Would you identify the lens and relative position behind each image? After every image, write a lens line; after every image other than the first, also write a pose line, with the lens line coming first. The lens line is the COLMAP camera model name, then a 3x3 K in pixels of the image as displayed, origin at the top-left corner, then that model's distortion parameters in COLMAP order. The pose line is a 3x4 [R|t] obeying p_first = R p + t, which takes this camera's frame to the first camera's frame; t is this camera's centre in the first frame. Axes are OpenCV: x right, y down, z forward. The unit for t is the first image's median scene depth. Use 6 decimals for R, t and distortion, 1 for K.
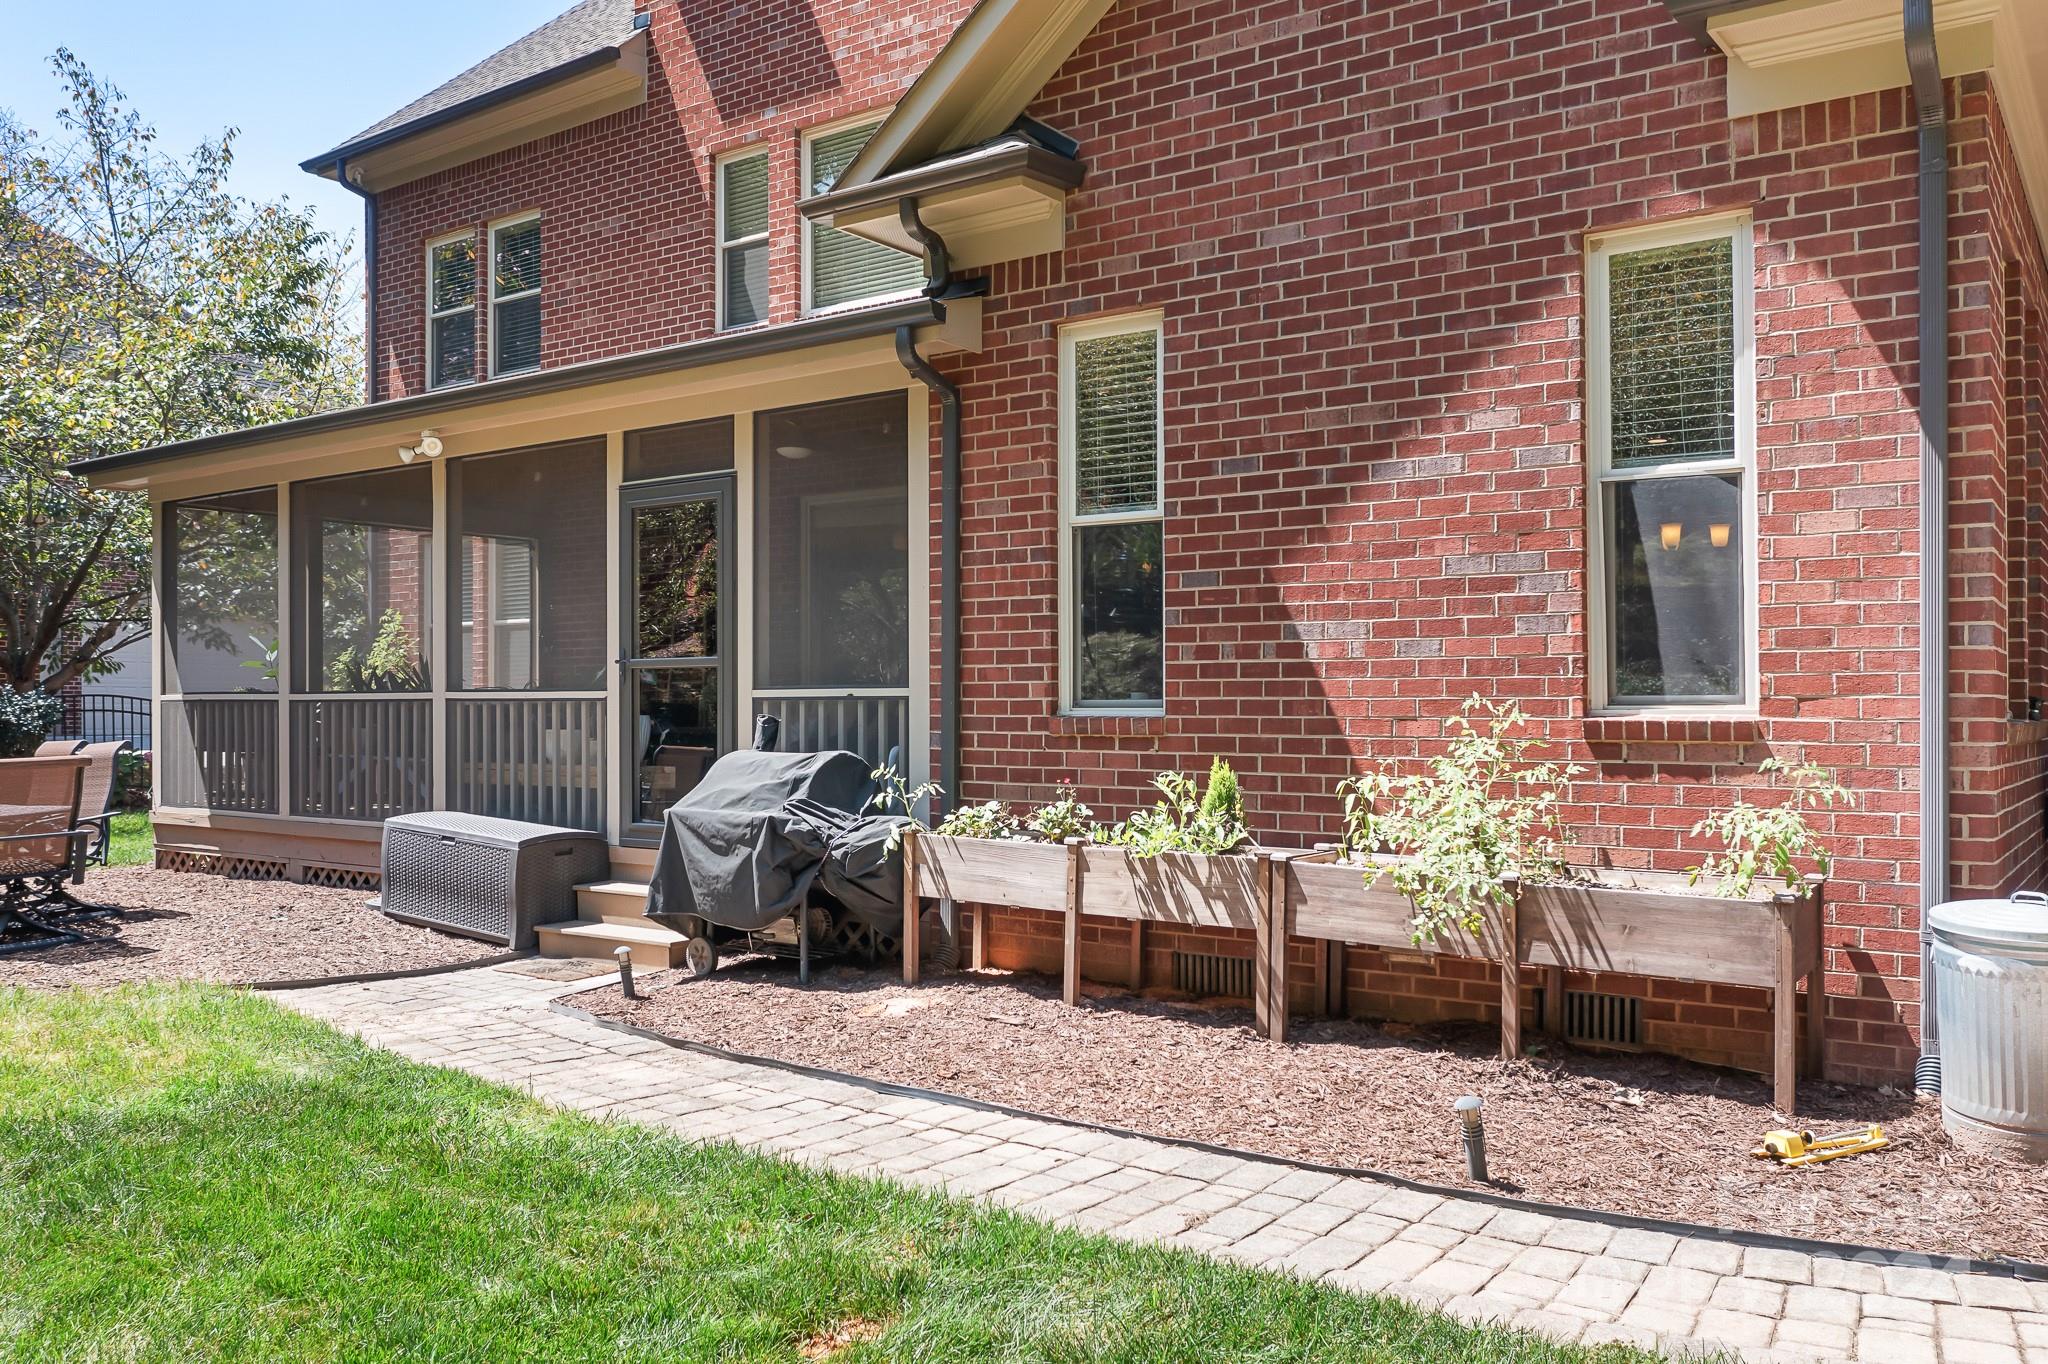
lens RADIAL K [[1626.0, 0, 1021.4], [0, 1626.0, 691.3], [0, 0, 1]] dist [-0.022772, 0.000668]
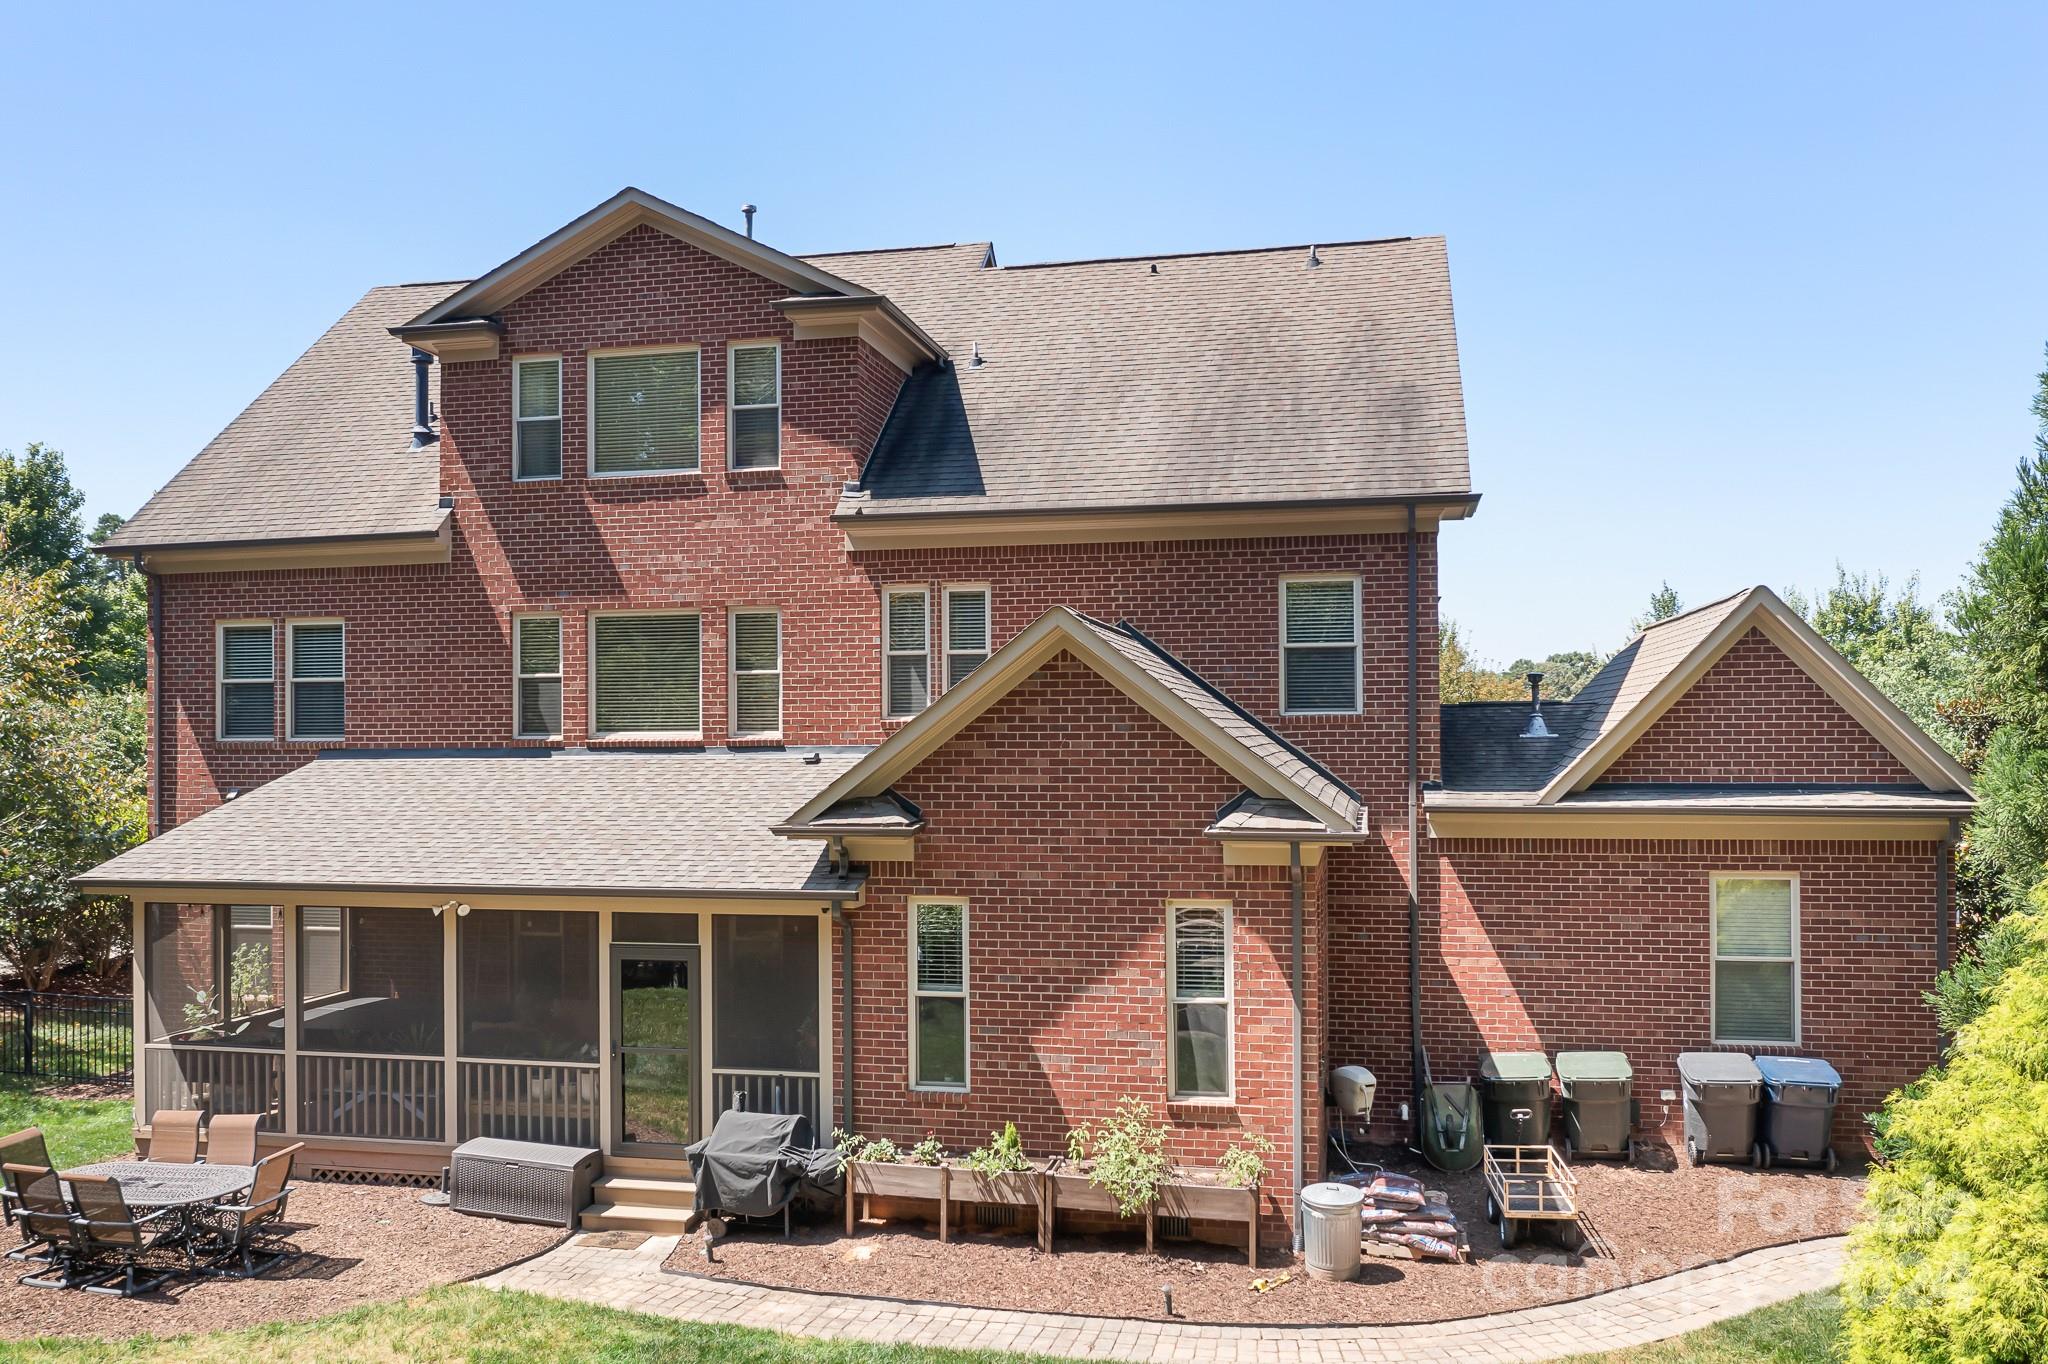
lens RADIAL K [[1626.0, 0, 1022.3], [0, 1626.0, 684.9], [0, 0, 1]] dist [-0.022772, 0.000668]
pose [[0.915277, 0.006264, 0.402775, -0.746335], [0.001483, 0.999820, -0.018918, -0.505910], [-0.402821, 0.017913, 0.915103, -1.022927]]
